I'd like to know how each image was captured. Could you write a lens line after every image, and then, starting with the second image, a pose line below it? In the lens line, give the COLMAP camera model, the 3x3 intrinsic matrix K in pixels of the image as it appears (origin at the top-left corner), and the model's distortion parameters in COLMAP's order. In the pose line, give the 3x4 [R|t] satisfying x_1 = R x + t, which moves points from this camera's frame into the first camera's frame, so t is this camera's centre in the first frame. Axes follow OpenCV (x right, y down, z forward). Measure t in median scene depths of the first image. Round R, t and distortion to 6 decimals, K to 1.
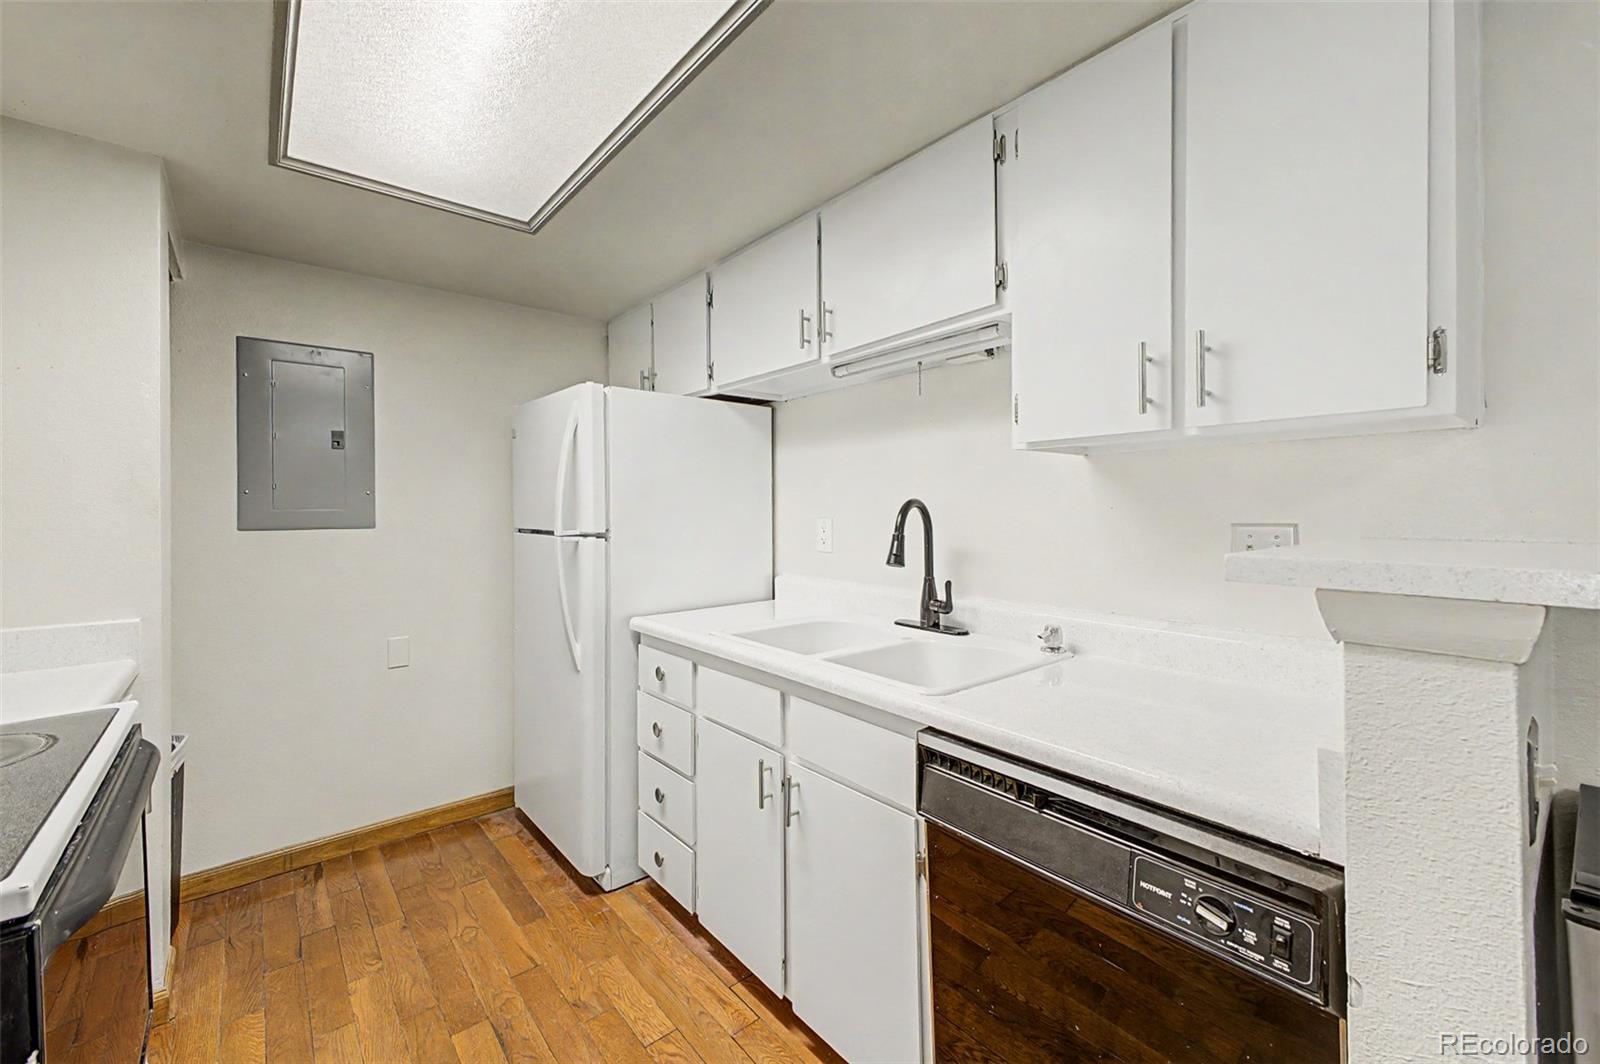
lens RADIAL K [[650.2, 0, 793.7], [0, 650.2, 512.1], [0, 0, 1]] dist [0.007017, -0.000287]
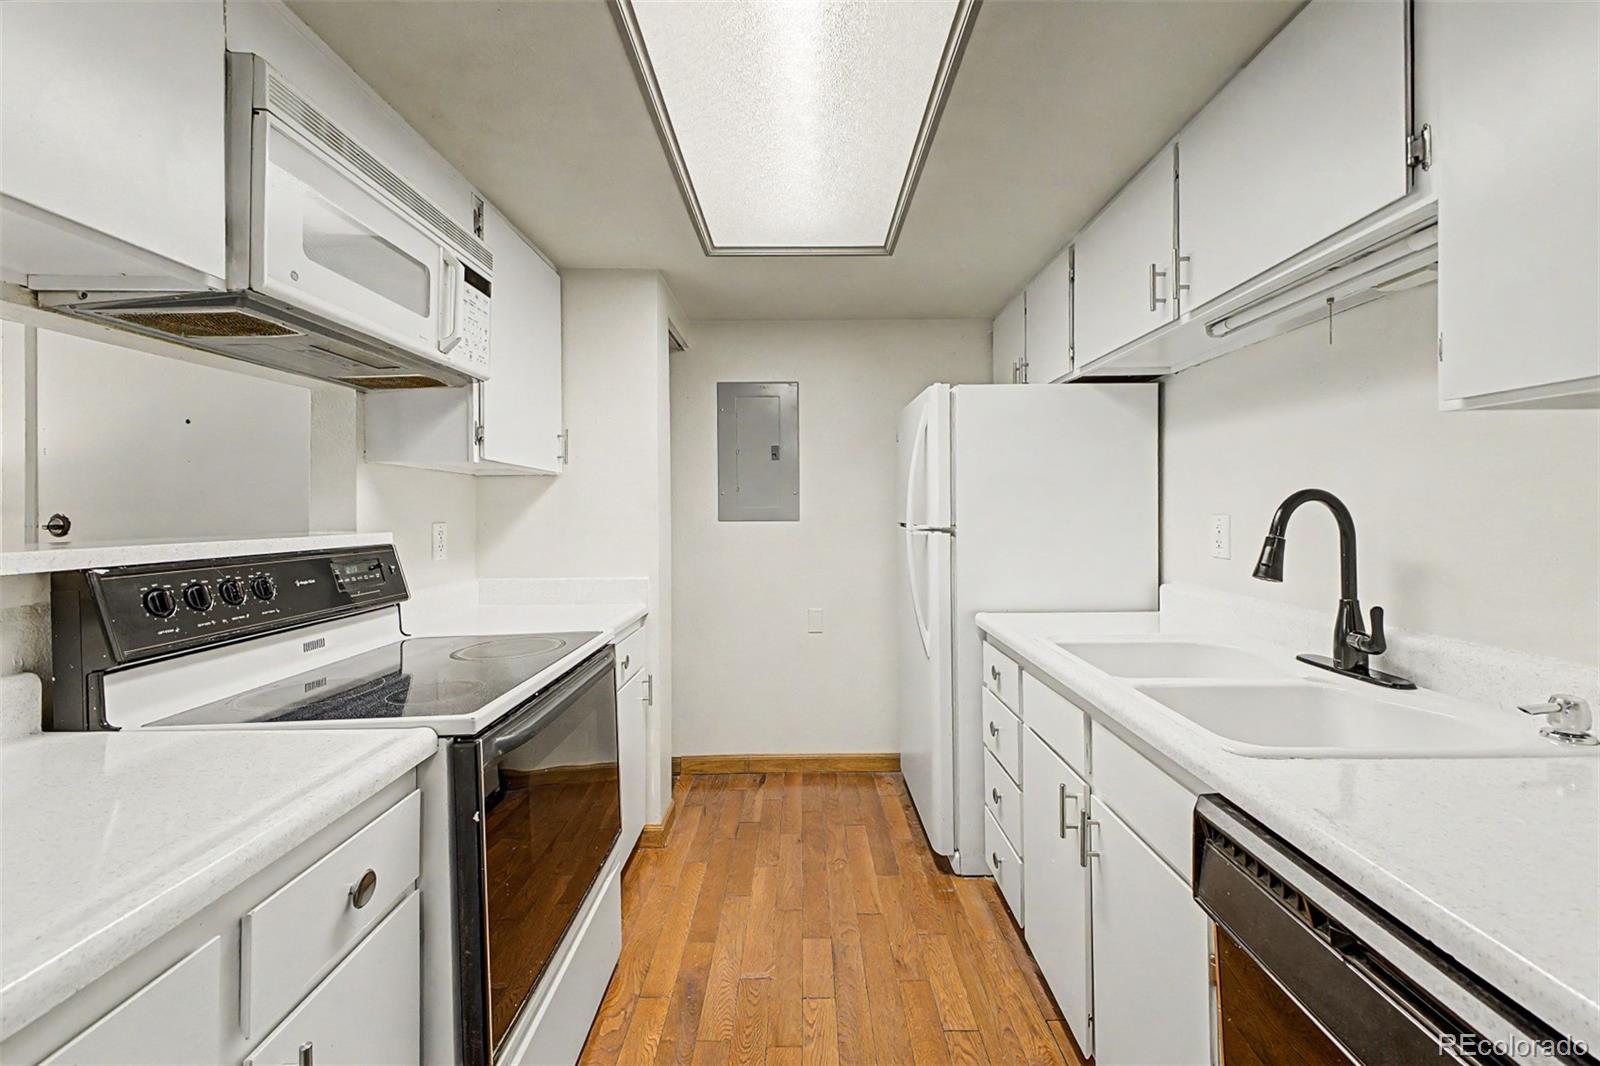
lens RADIAL K [[639.5, 0, 796.8], [0, 639.5, 515.0], [0, 0, 1]] dist [0.001378, -0.000363]
pose [[0.761087, 0.005469, -0.648627, 0.203563], [0.002659, 0.999930, 0.011550, -0.001124], [0.648645, -0.010515, 0.761019, 0.080015]]
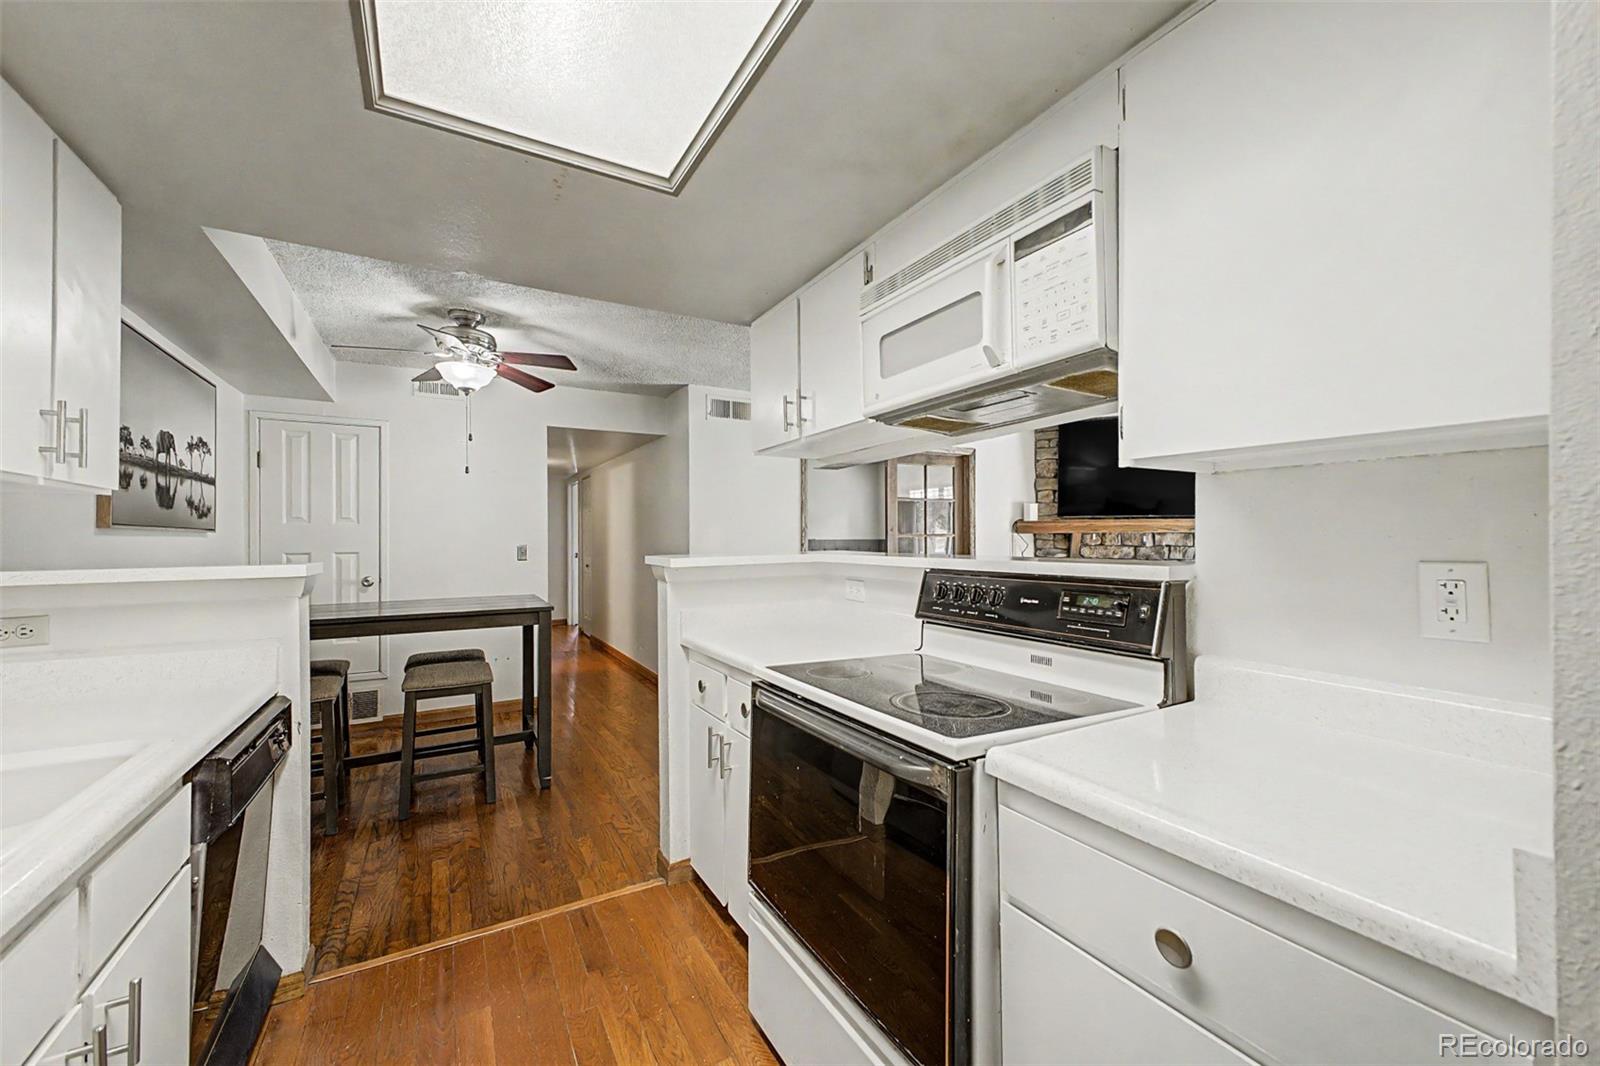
lens RADIAL K [[622.8, 0, 808.2], [0, 622.8, 525.2], [0, 0, 1]] dist [0.001420, -0.000125]
pose [[-0.987728, 0.016031, 0.155358, -0.554099], [0.012968, 0.999701, -0.020706, -0.003685], [-0.155644, -0.018437, -0.987641, 1.144652]]
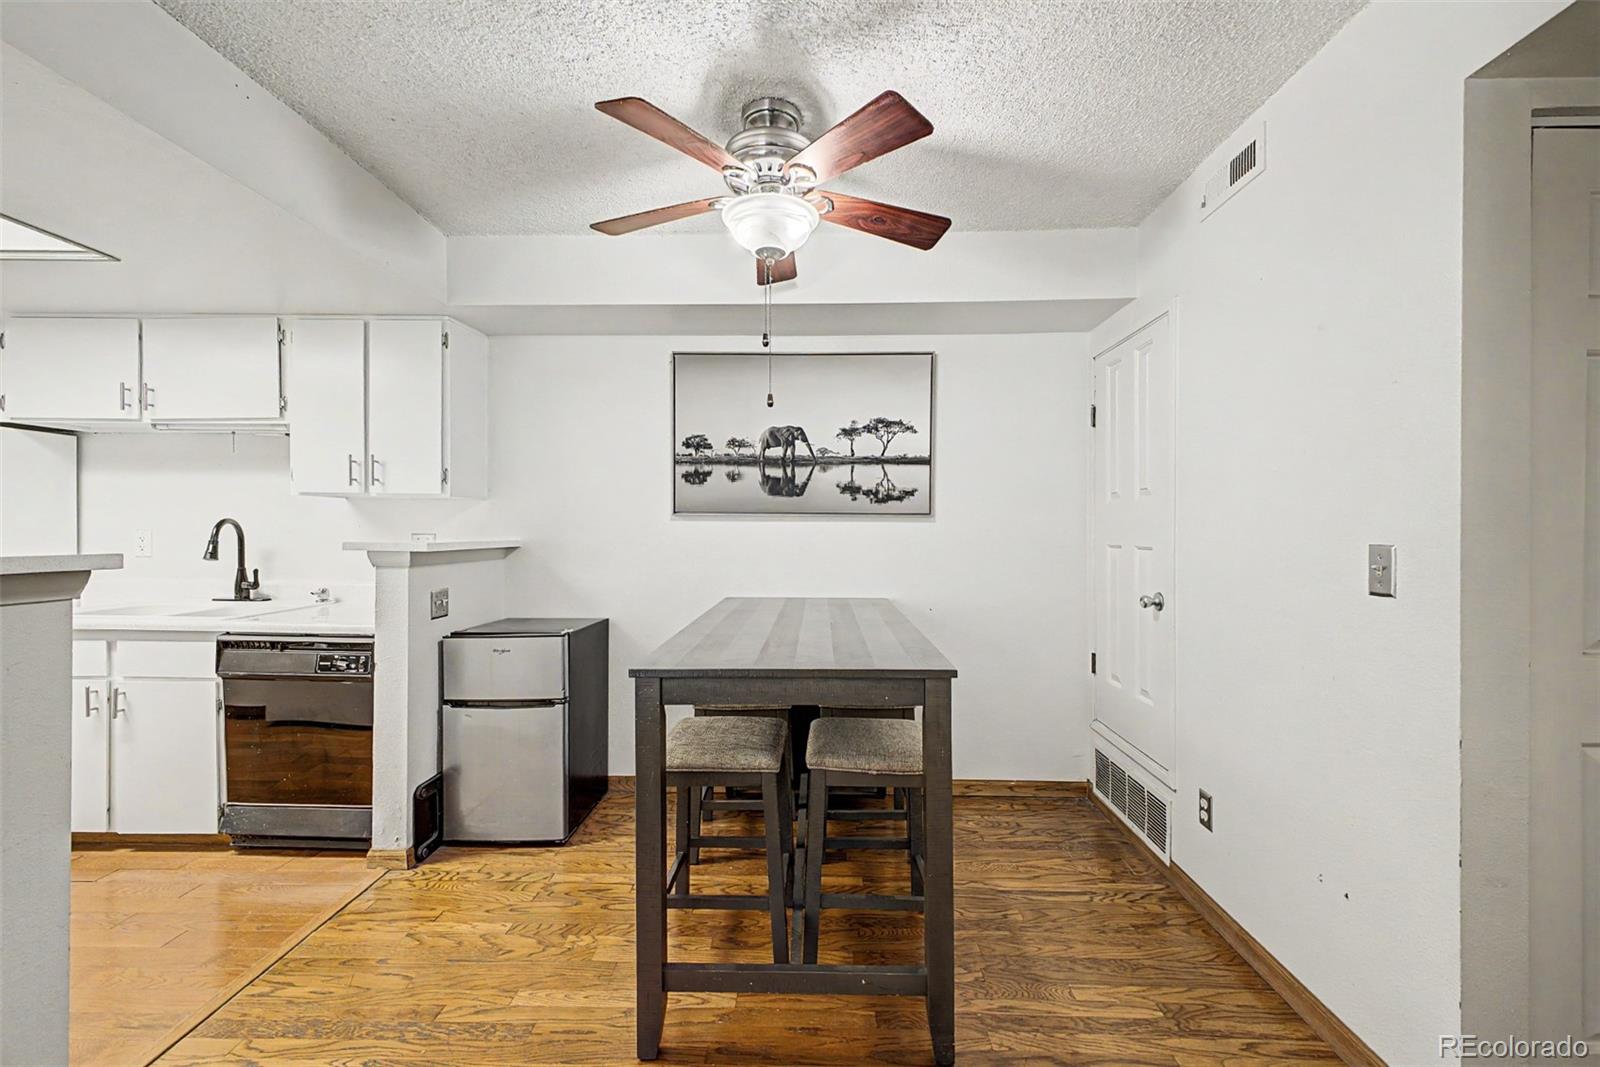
lens RADIAL K [[632.6, 0, 789.2], [0, 632.6, 536.5], [0, 0, 1]] dist [0.015164, -0.000245]
pose [[0.657748, 0.001988, 0.753236, -0.088714], [-0.010496, 0.999924, 0.006526, -0.000441], [-0.753165, -0.012199, 0.657718, -1.040443]]
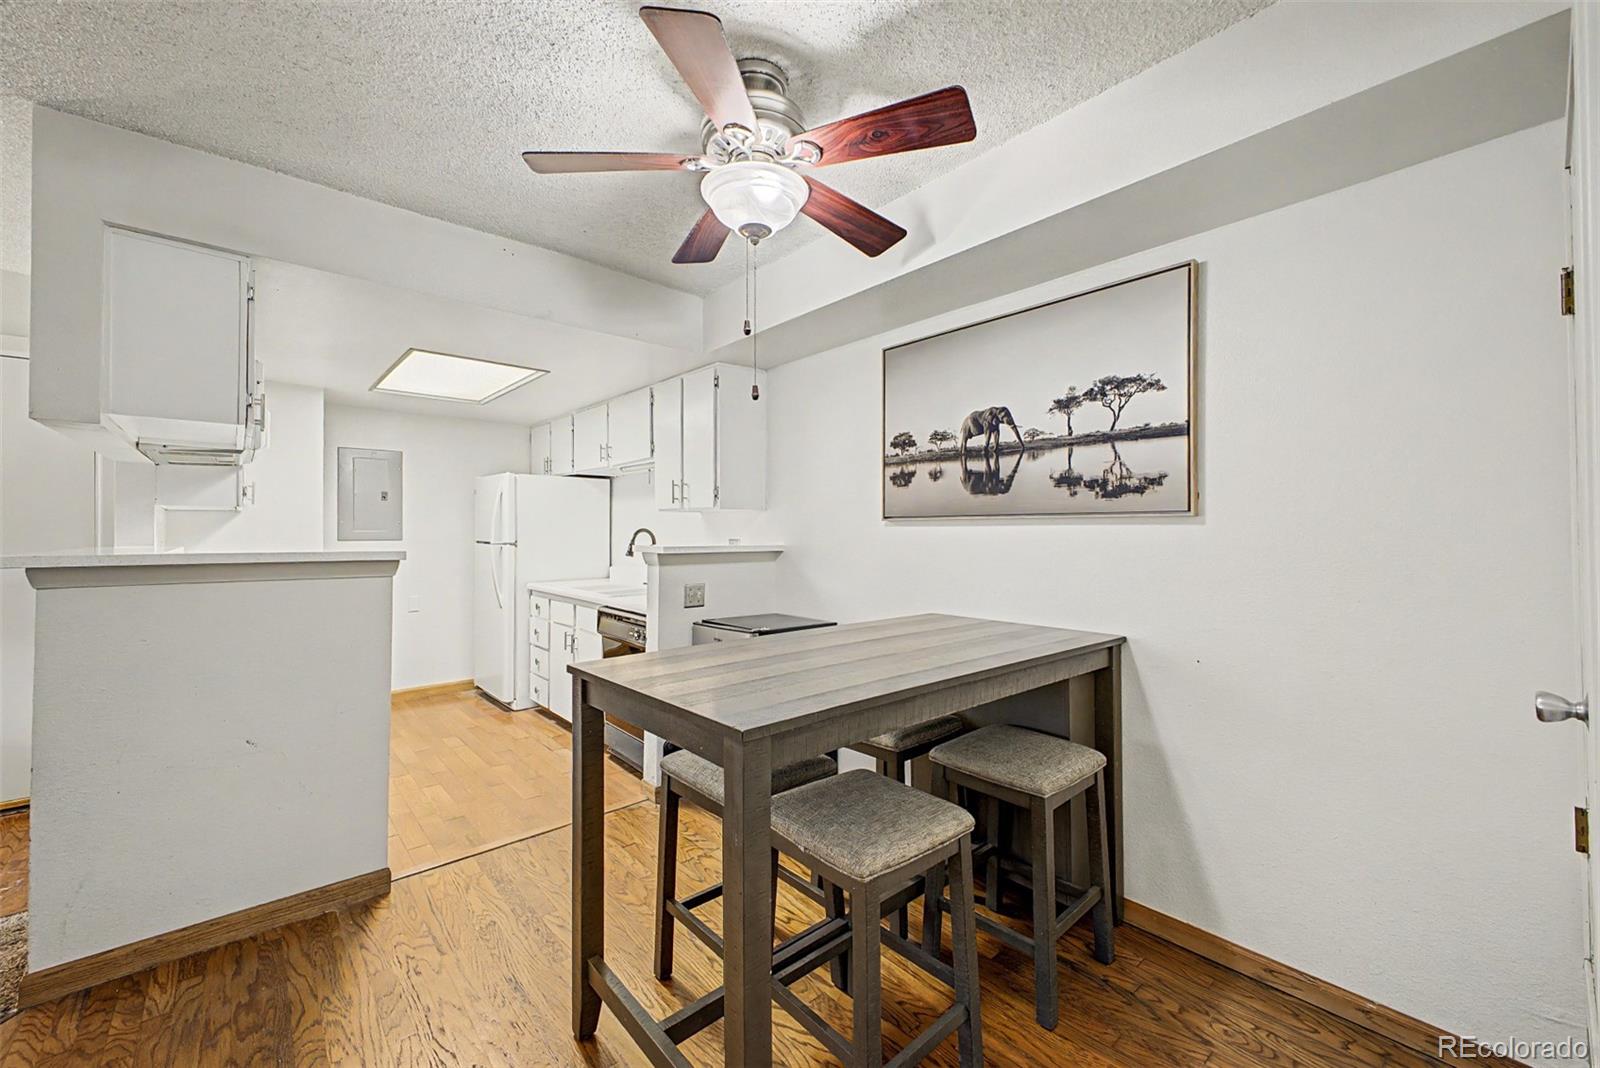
lens RADIAL K [[622.8, 0, 808.2], [0, 622.8, 526.2], [0, 0, 1]] dist [0.001420, -0.000125]
pose [[0.999083, 0.007596, 0.042139, 0.664691], [-0.007199, 0.999928, -0.009554, -0.011113], [-0.042208, 0.009242, 0.999066, -1.235860]]
